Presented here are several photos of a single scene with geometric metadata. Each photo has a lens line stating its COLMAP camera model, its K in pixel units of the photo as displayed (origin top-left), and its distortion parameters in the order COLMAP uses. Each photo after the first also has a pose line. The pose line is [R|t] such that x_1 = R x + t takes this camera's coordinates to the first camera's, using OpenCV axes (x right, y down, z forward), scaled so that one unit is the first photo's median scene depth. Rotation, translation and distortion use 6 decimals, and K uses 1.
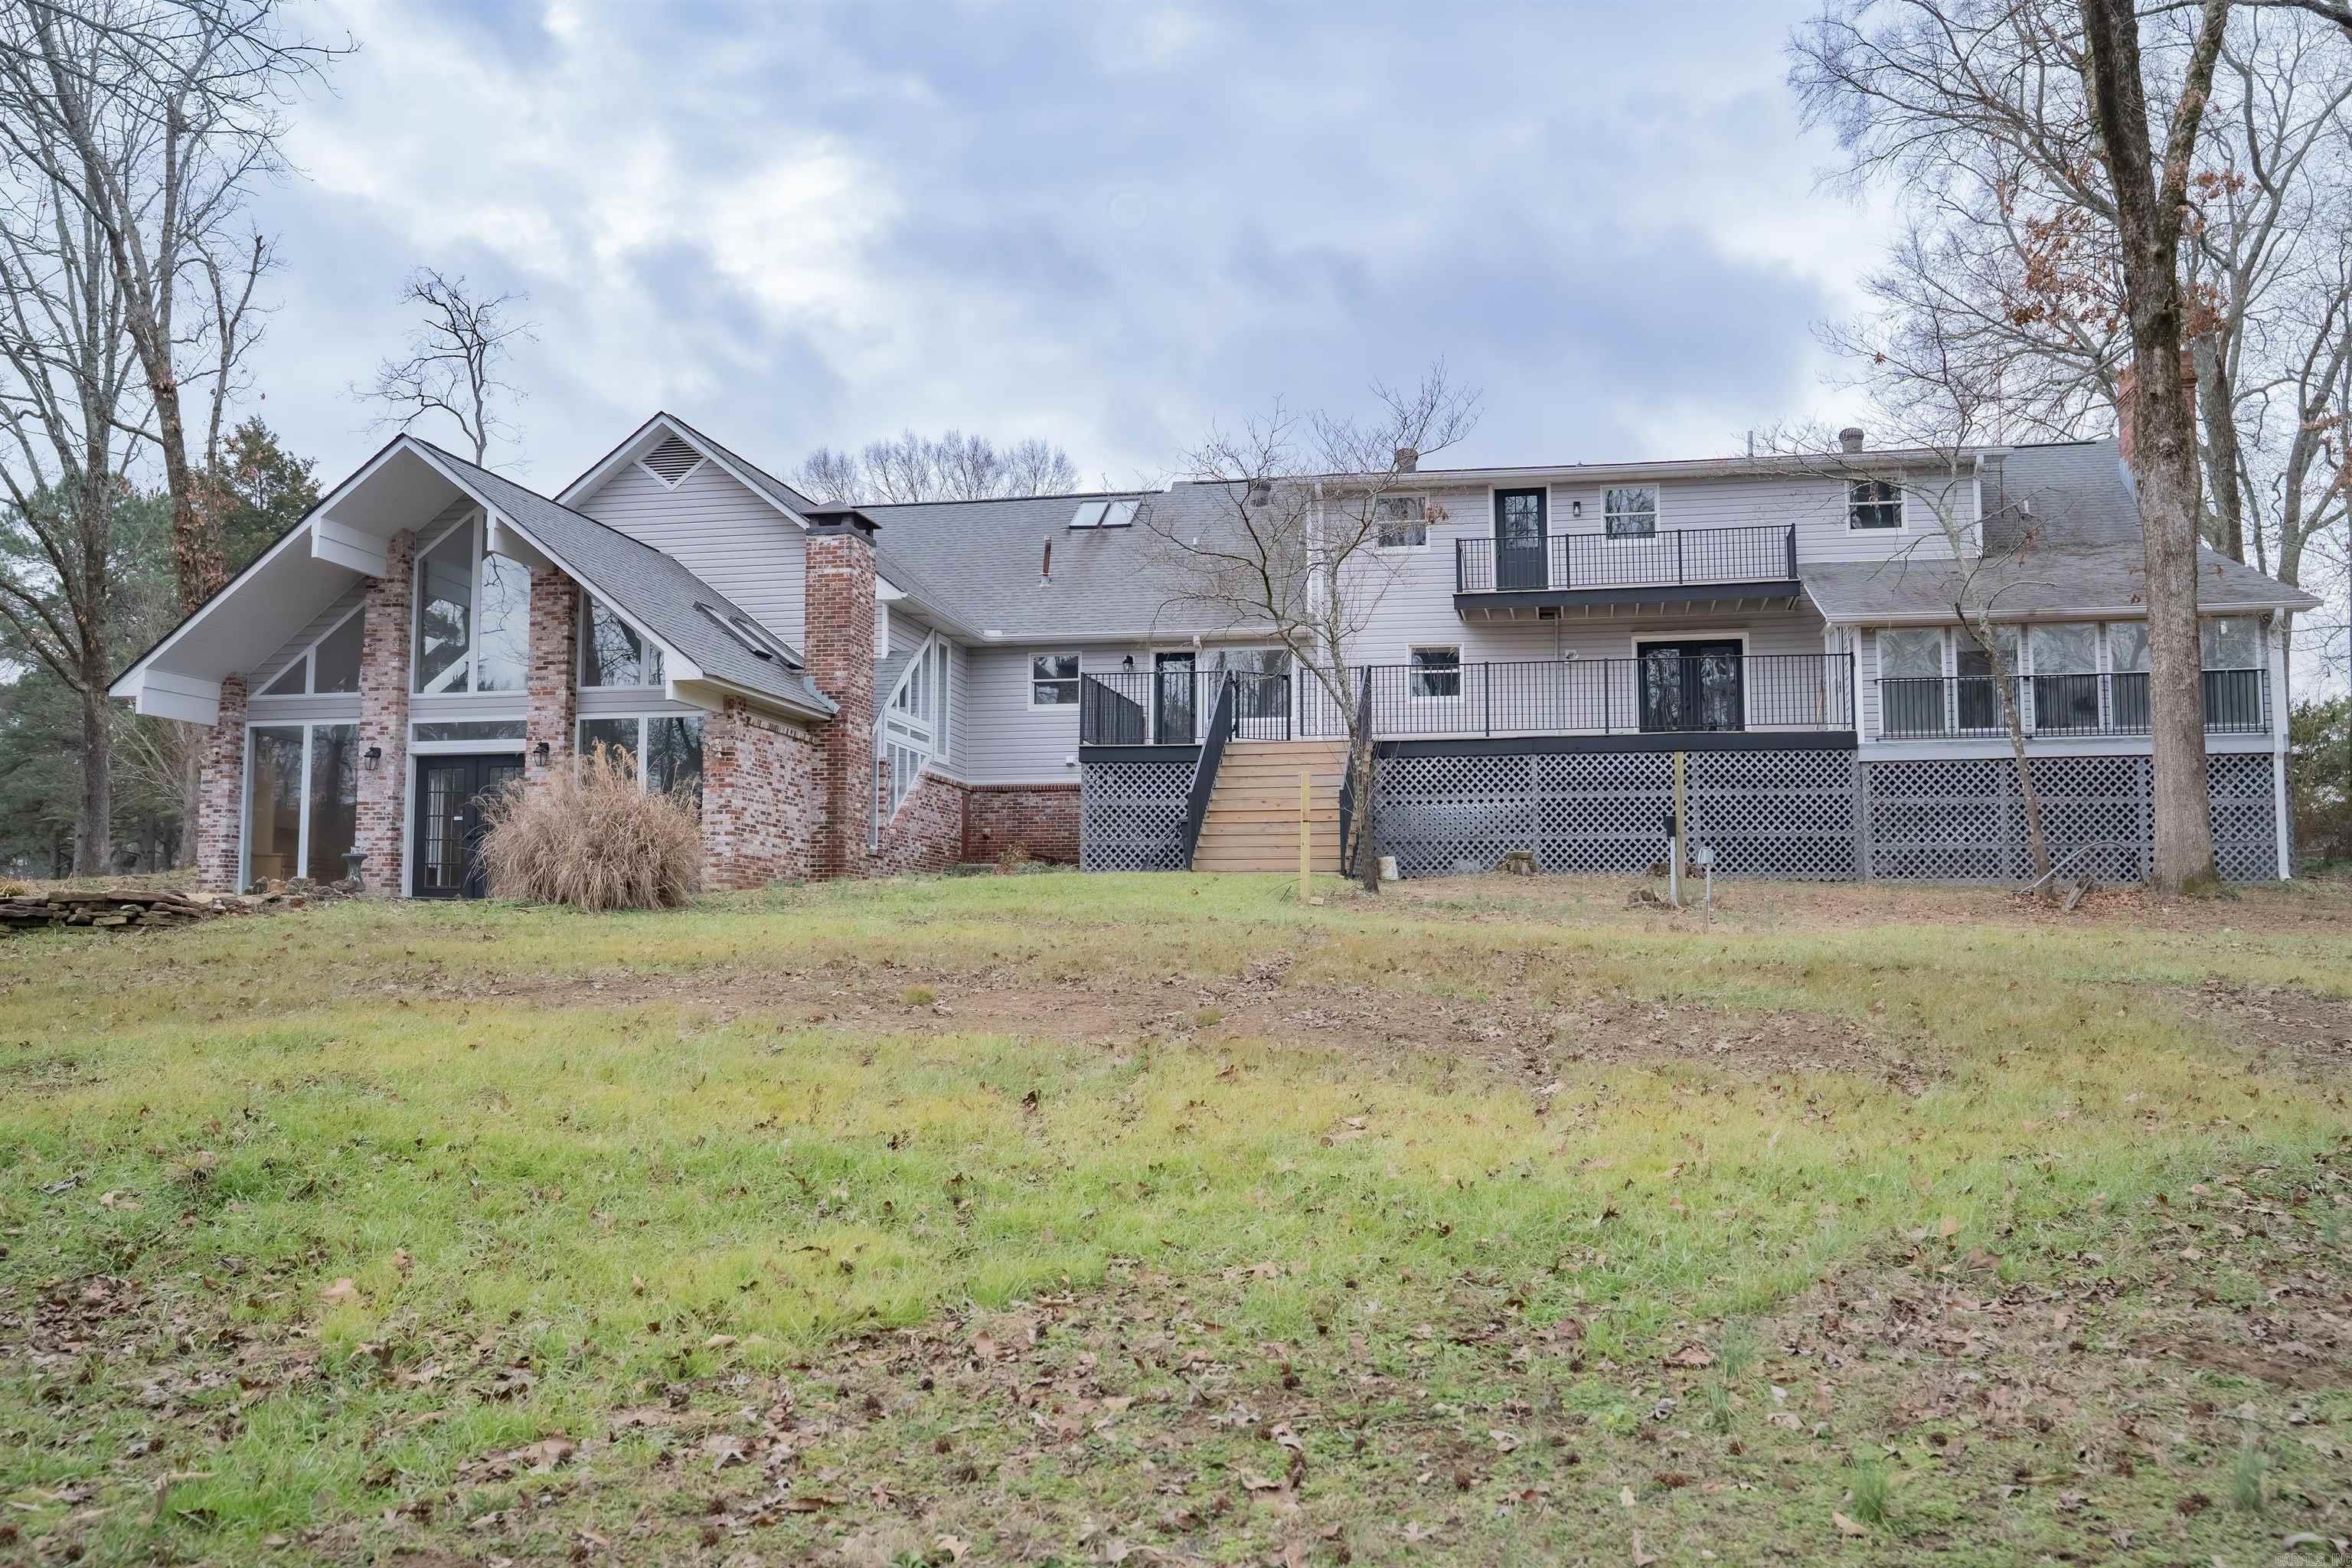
lens RADIAL K [[1978.9, 0, 1196.2], [0, 1978.9, 783.0], [0, 0, 1]] dist [-0.020299, -0.000328]
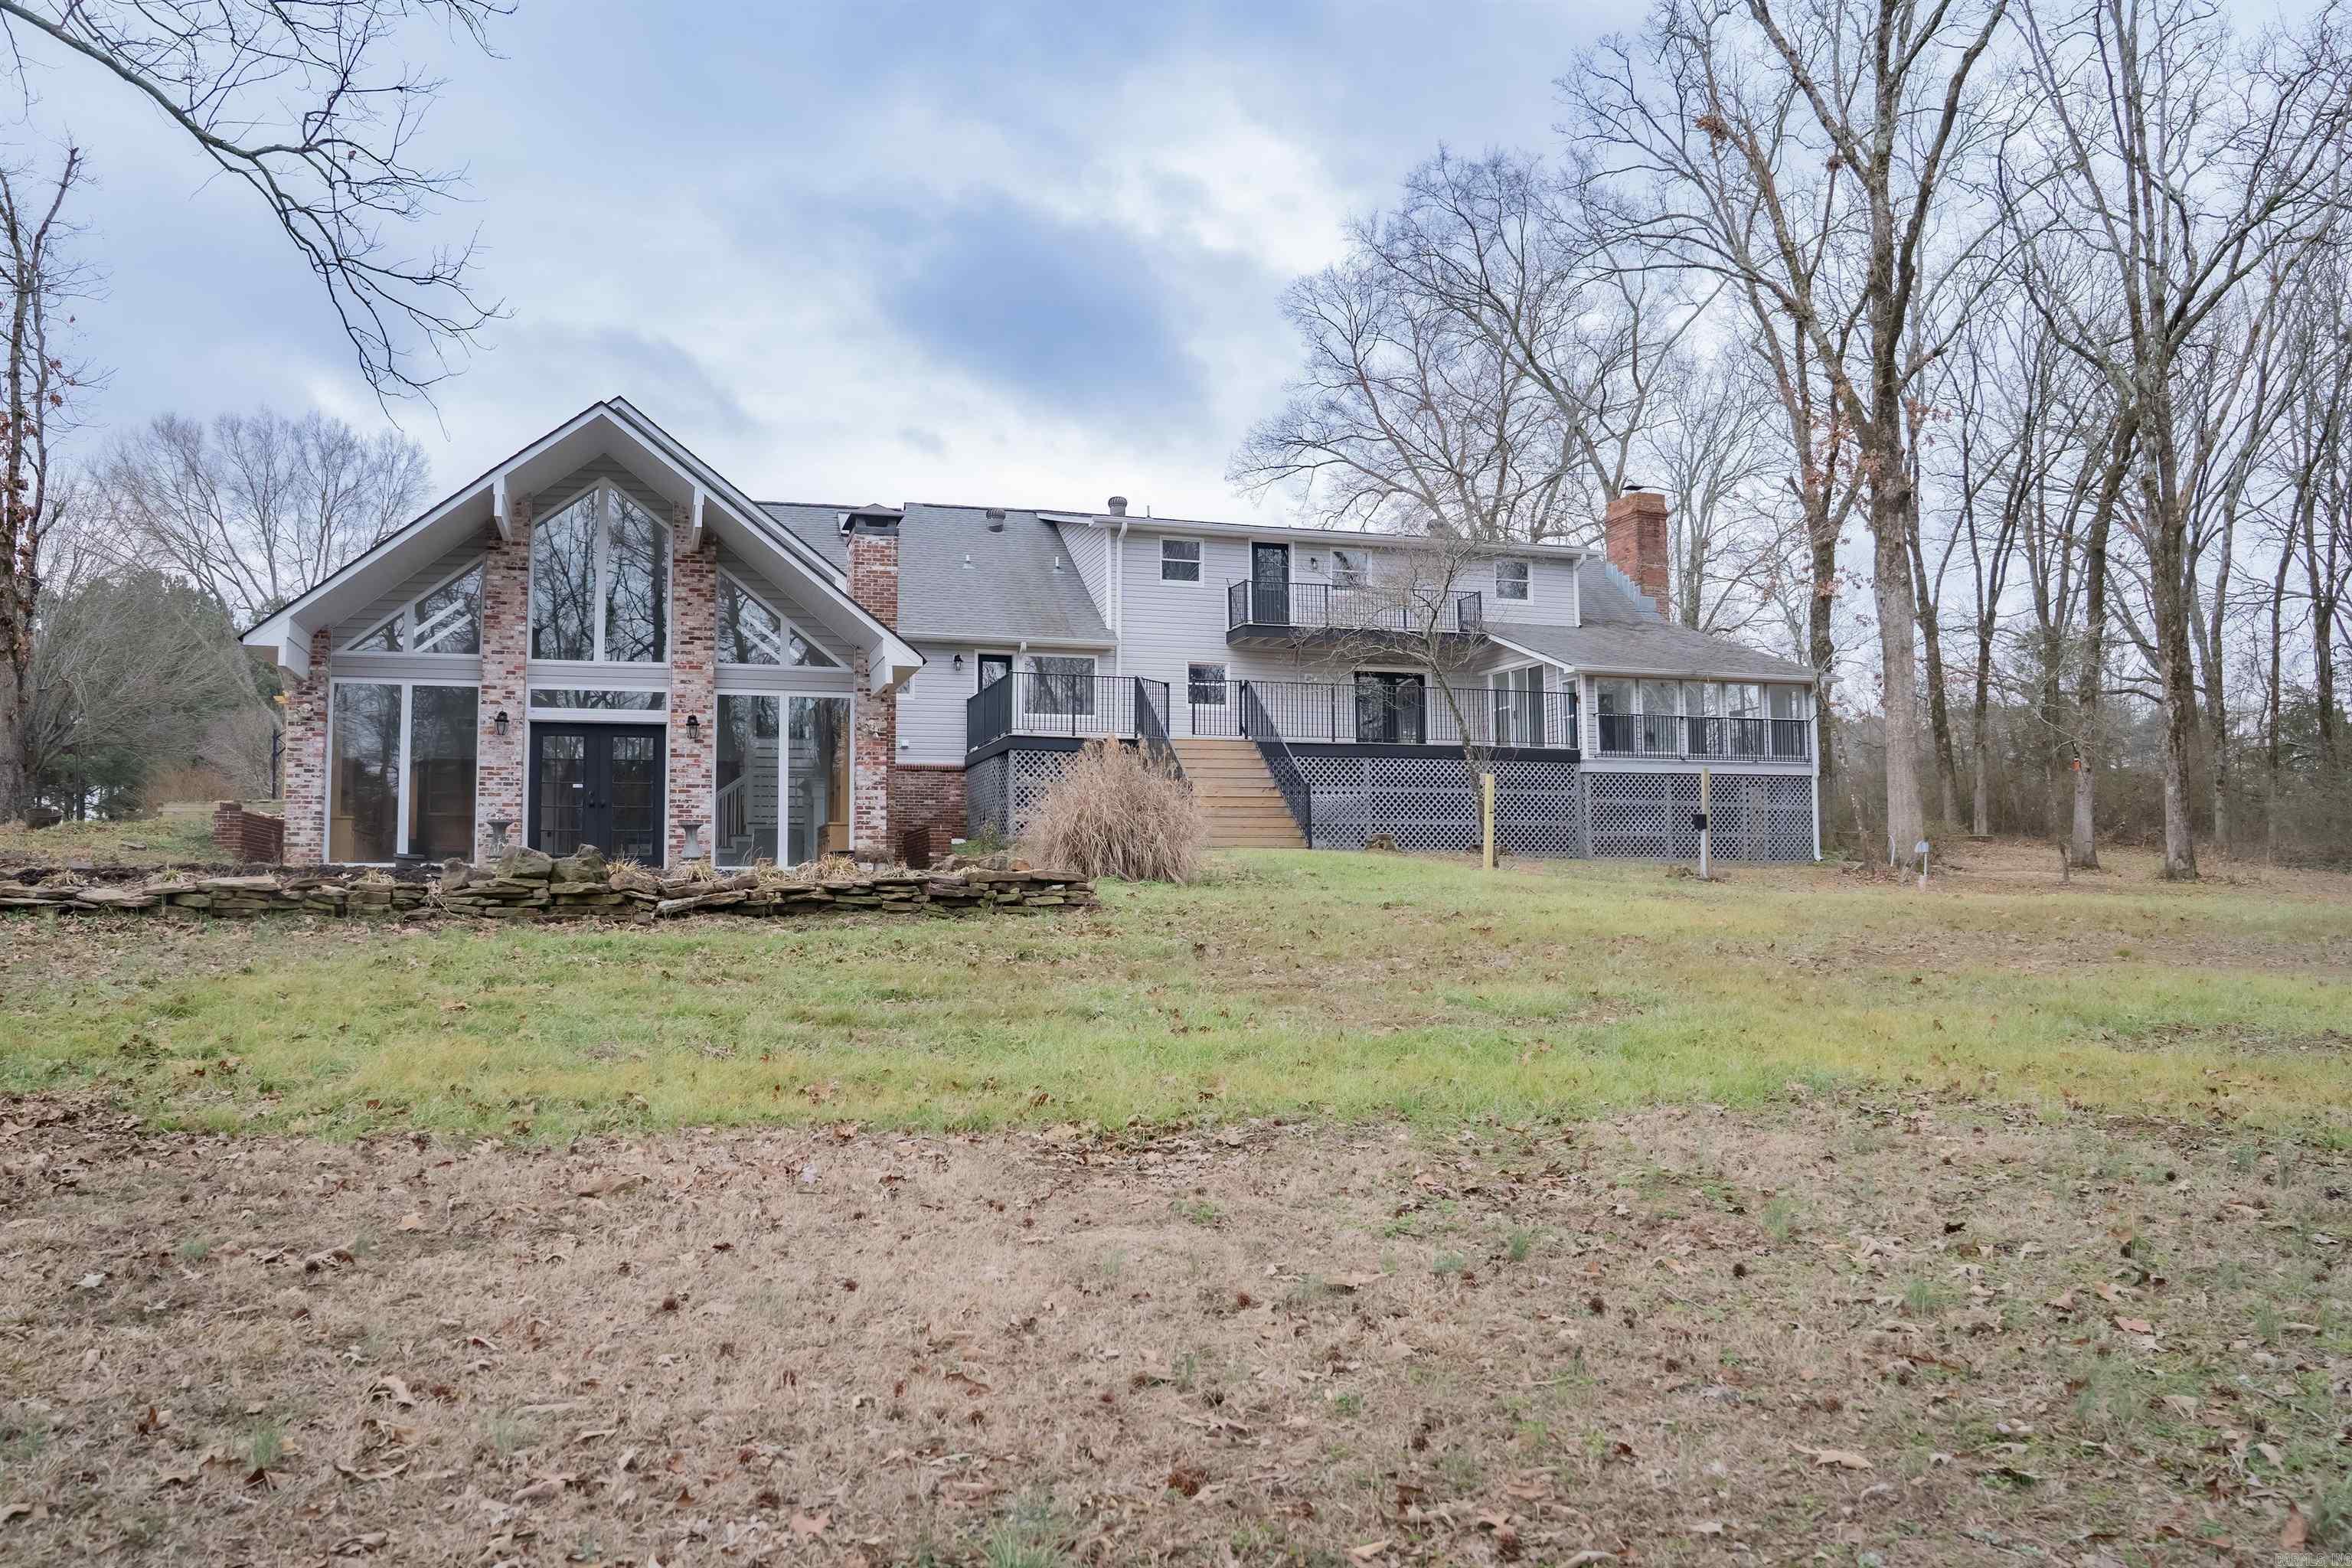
lens RADIAL K [[1651.2, 0, 1161.6], [0, 1651.2, 782.2], [0, 0, 1]] dist [-0.106844, 0.066342]
pose [[0.887818, 0.029423, 0.459253, -0.404983], [-0.034917, 0.999384, 0.003472, 0.002213], [-0.458868, -0.019118, 0.888299, 0.104500]]
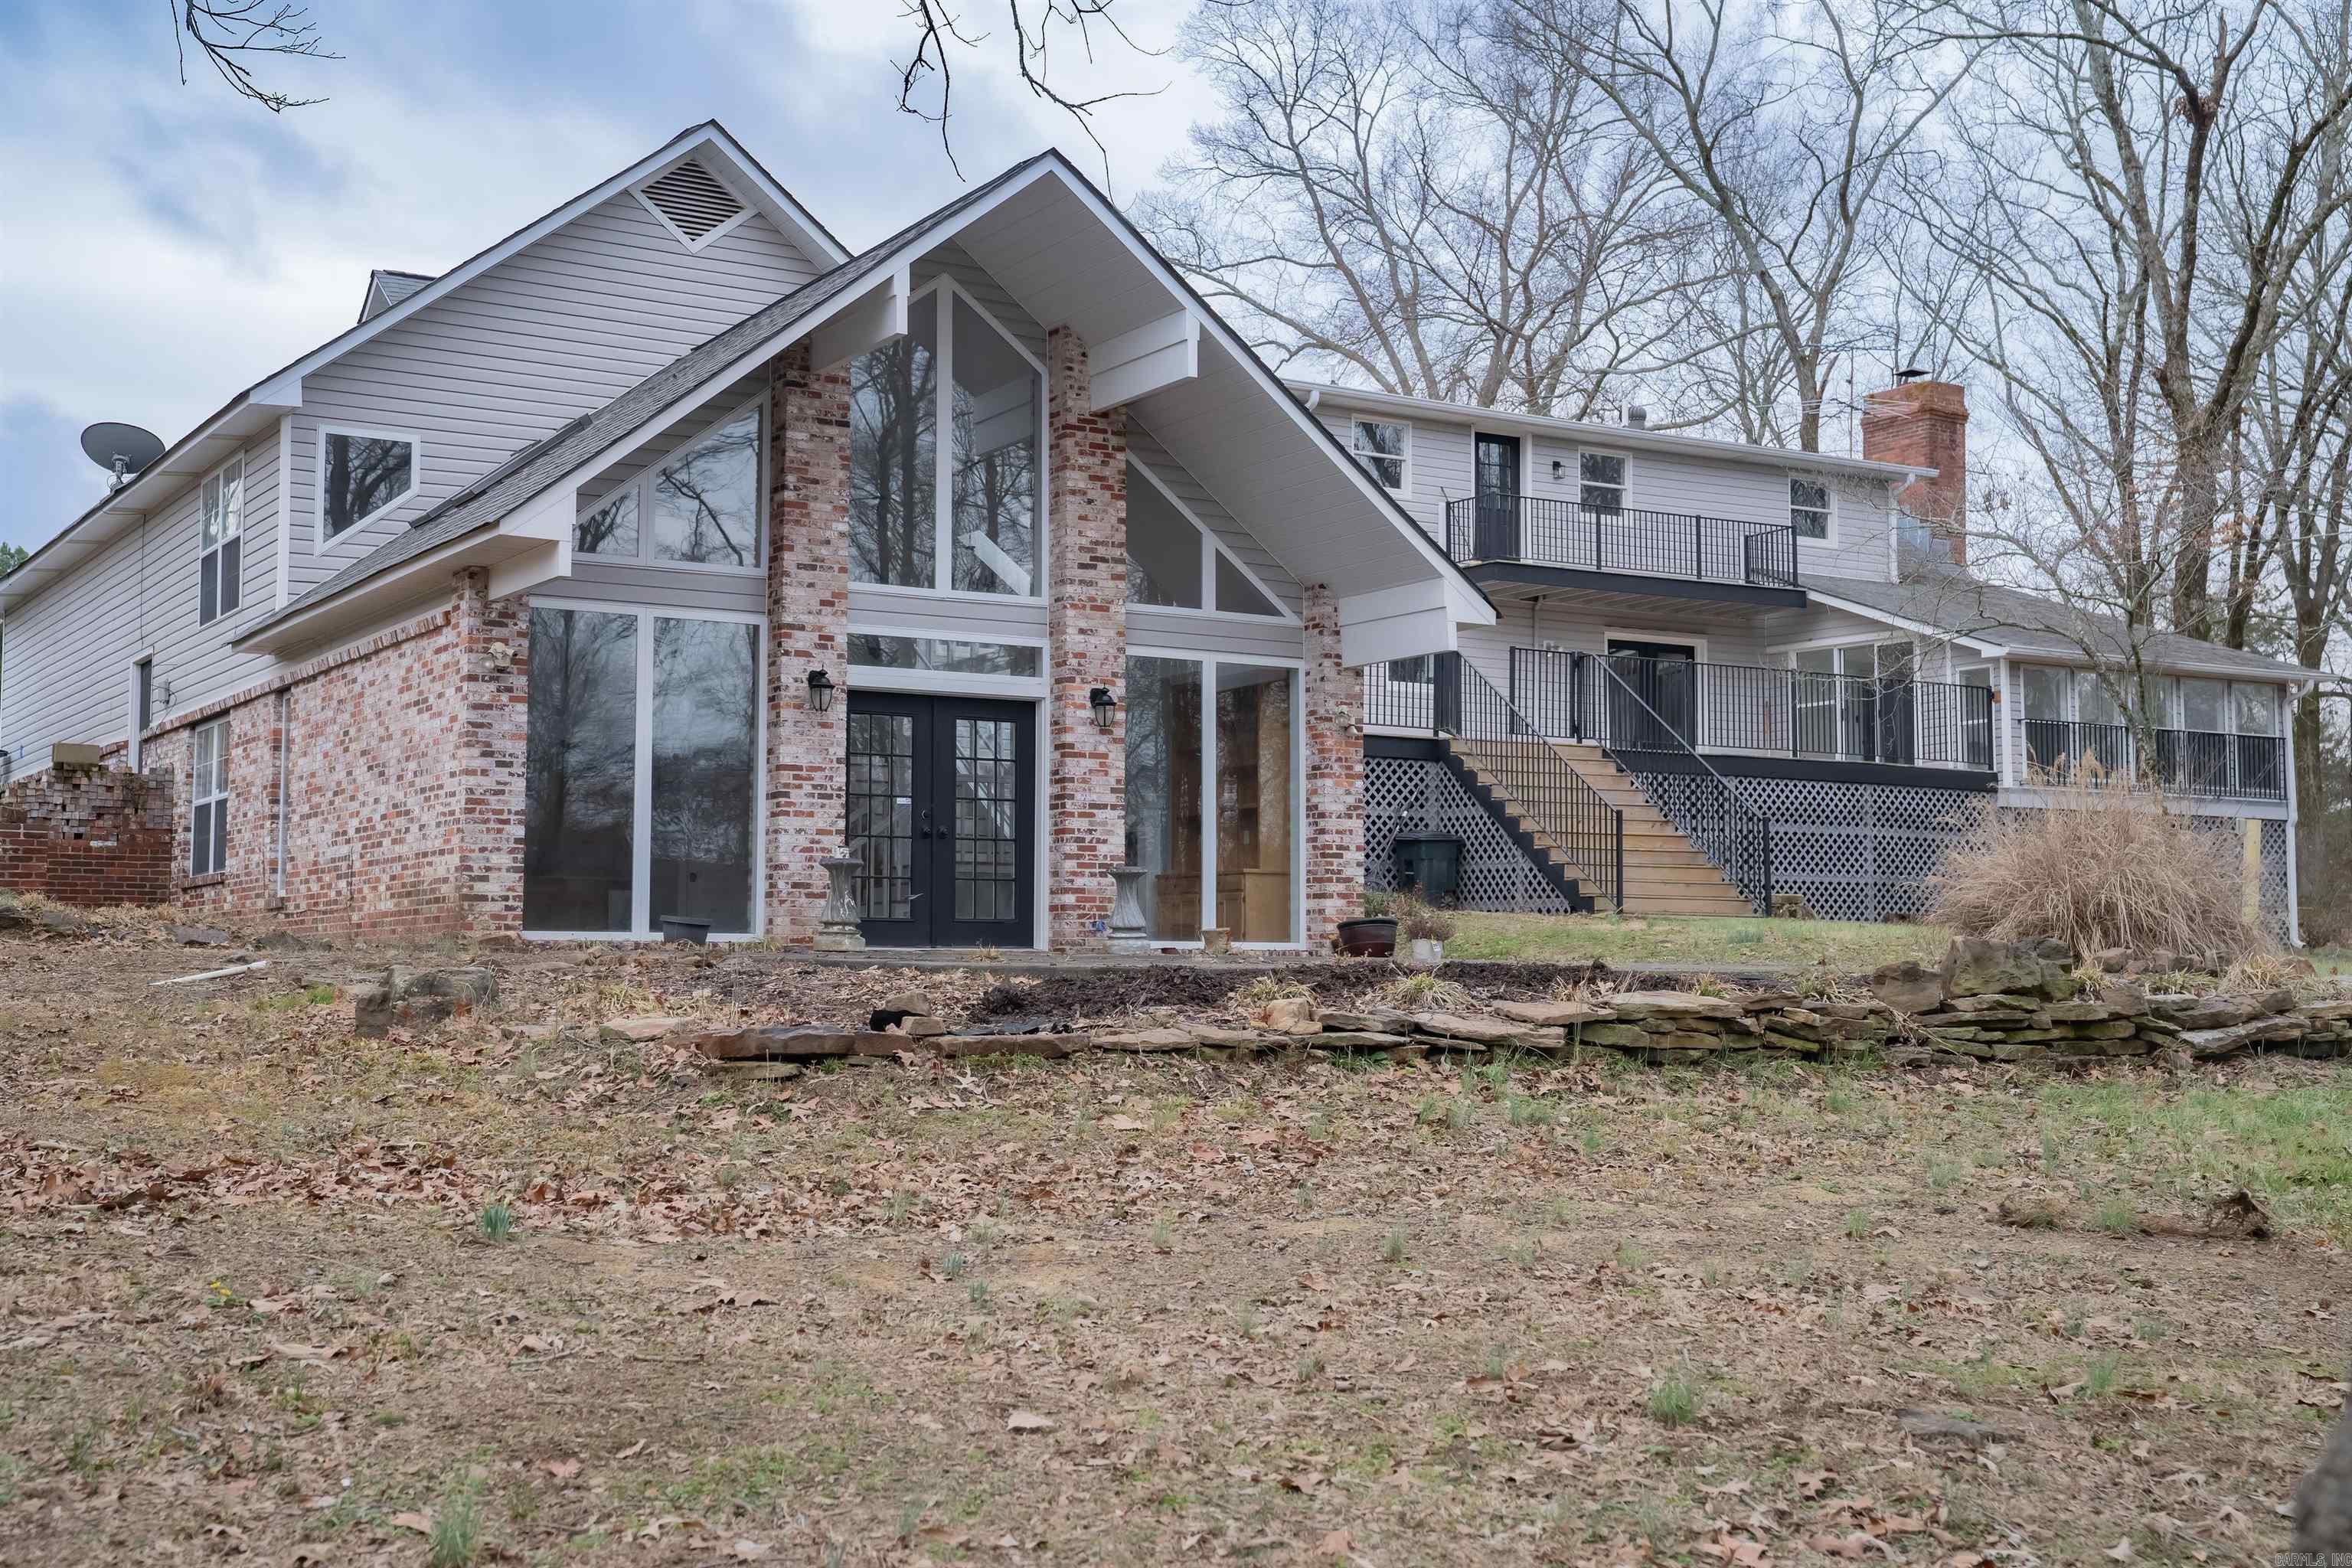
lens RADIAL K [[2613.4, 0, 1173.2], [0, 2613.4, 776.6], [0, 0, 1]] dist [0.041056, 0.000000]
pose [[0.752730, 0.054565, 0.656064, -0.679949], [-0.063663, 0.997922, -0.009954, 0.010963], [-0.655244, -0.034274, 0.754639, 0.296387]]
